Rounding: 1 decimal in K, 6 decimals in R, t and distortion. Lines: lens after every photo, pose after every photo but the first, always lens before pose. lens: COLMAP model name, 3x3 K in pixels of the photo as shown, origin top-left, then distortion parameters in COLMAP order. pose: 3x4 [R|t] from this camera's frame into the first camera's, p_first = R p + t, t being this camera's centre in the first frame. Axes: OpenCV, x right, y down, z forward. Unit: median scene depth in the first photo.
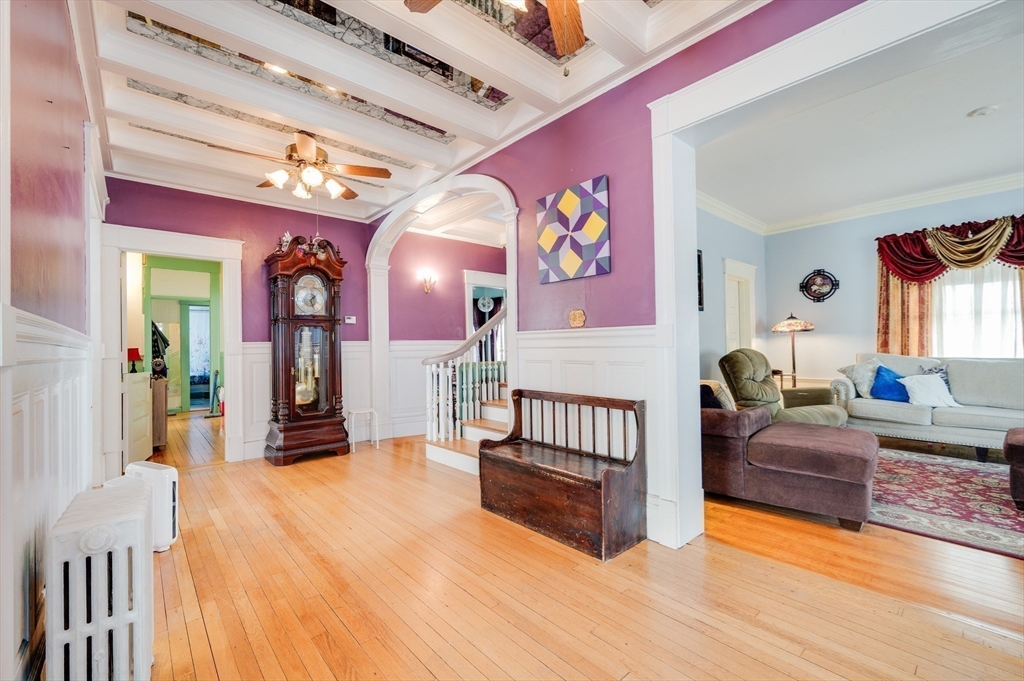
lens RADIAL K [[427.7, 0, 509.5], [0, 427.7, 343.7], [0, 0, 1]] dist [0.001725, -0.000132]
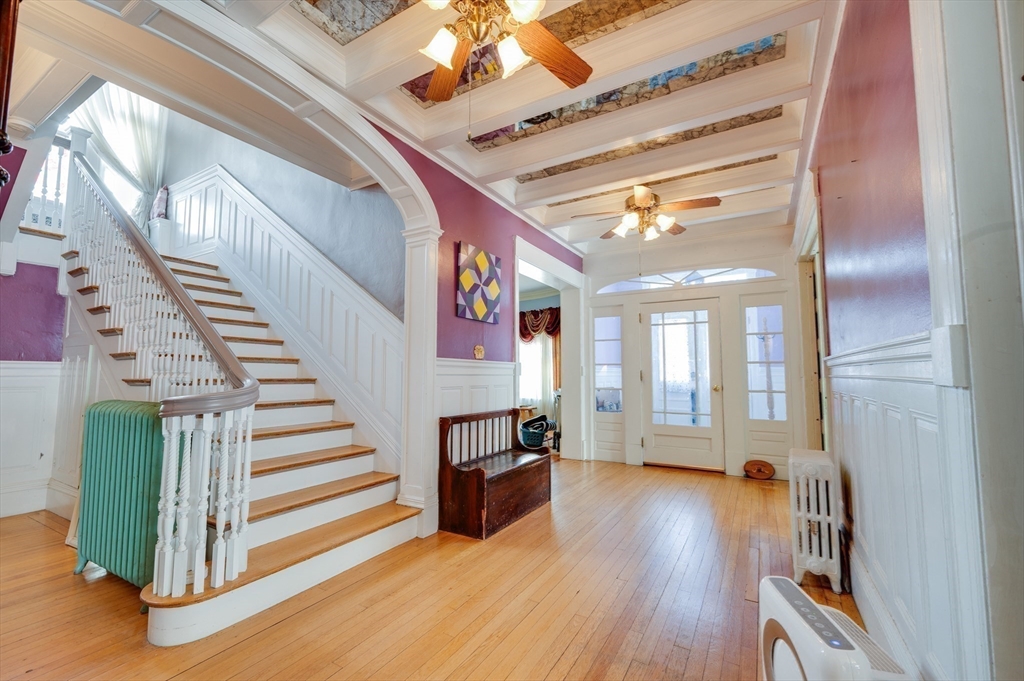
lens RADIAL K [[427.7, 0, 510.4], [0, 427.7, 342.2], [0, 0, 1]] dist [0.001725, -0.000132]
pose [[-0.311195, 0.087670, 0.946294, -0.653681], [-0.002038, 0.995672, -0.092915, 0.018238], [-0.950344, -0.030843, -0.309670, 0.792468]]
